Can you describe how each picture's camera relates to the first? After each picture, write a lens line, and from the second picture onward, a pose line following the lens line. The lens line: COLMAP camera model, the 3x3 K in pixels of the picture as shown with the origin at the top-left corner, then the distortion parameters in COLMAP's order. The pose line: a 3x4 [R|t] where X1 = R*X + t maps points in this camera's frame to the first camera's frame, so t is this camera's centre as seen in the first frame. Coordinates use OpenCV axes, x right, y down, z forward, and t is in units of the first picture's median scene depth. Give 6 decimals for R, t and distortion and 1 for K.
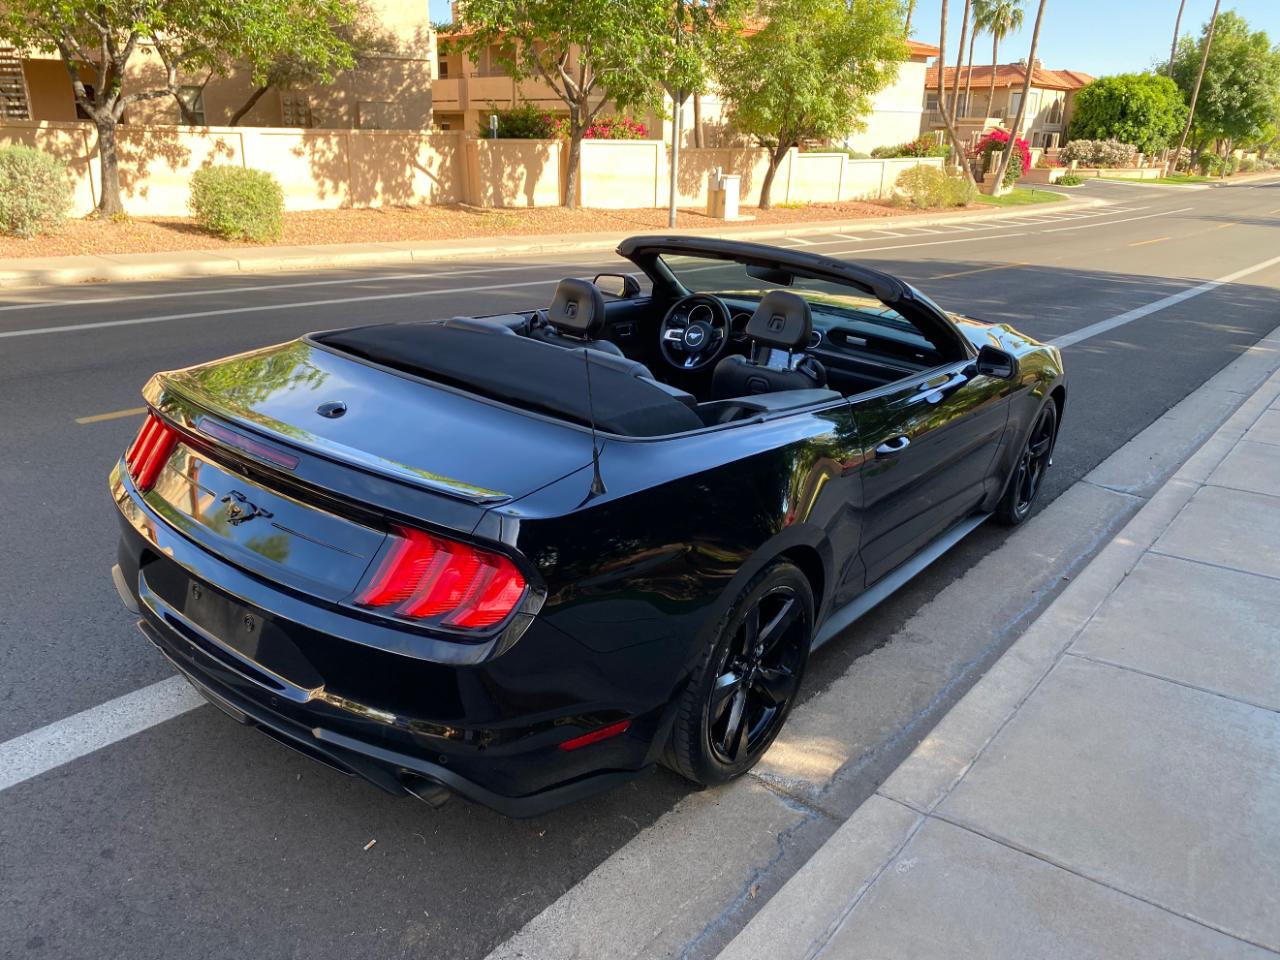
lens RADIAL K [[978.4, 0, 629.8], [0, 978.4, 477.0], [0, 0, 1]] dist [0.013736, -0.004945]
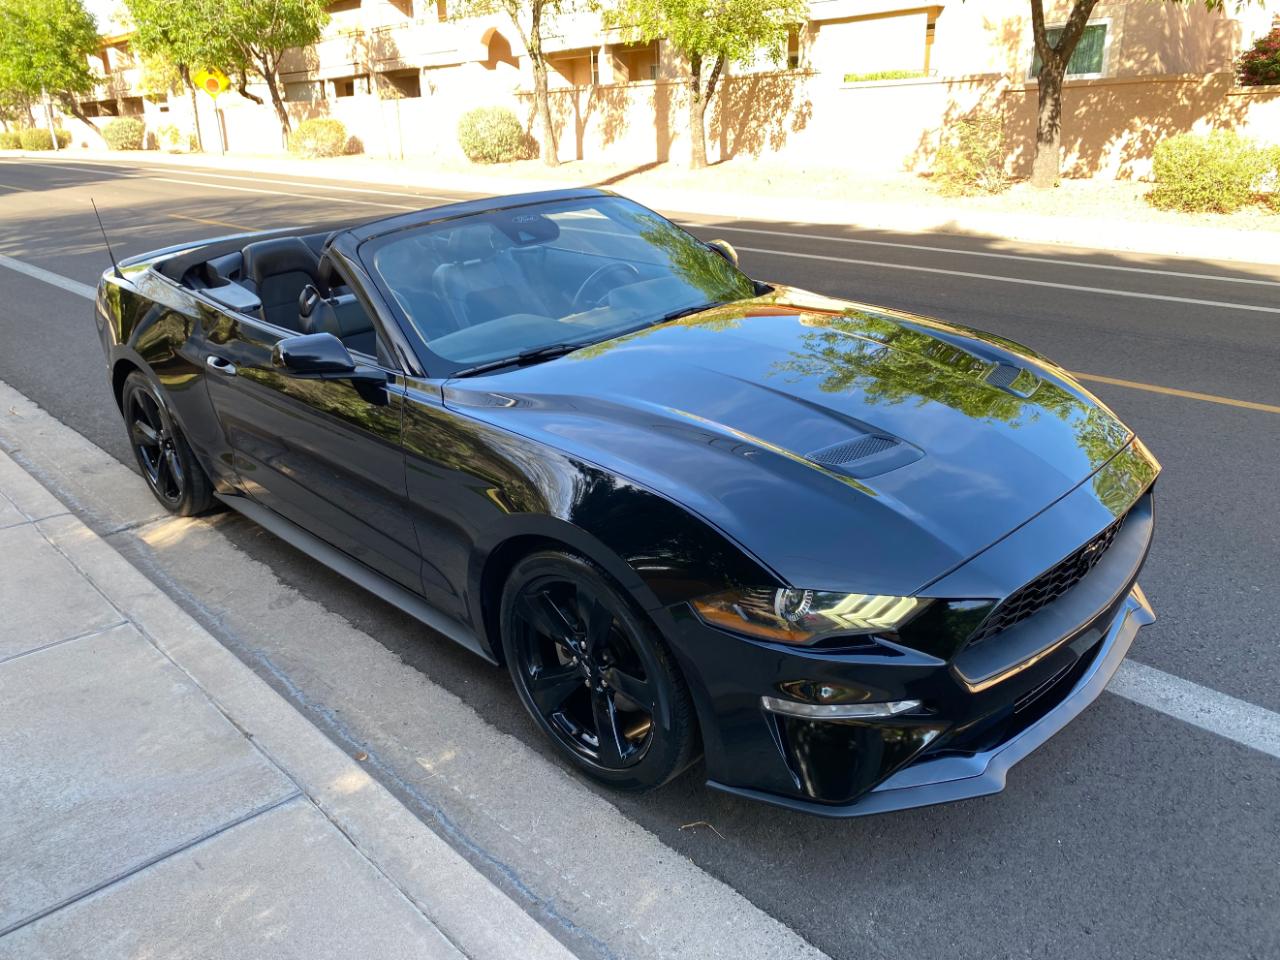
lens RADIAL K [[978.4, 0, 626.0], [0, 978.4, 466.2], [0, 0, 1]] dist [0.013736, -0.004945]
pose [[-0.132132, 0.309579, -0.941649, 1.135942], [-0.305960, 0.890853, 0.335812, -0.390240], [0.942831, 0.332478, -0.022991, 1.316953]]
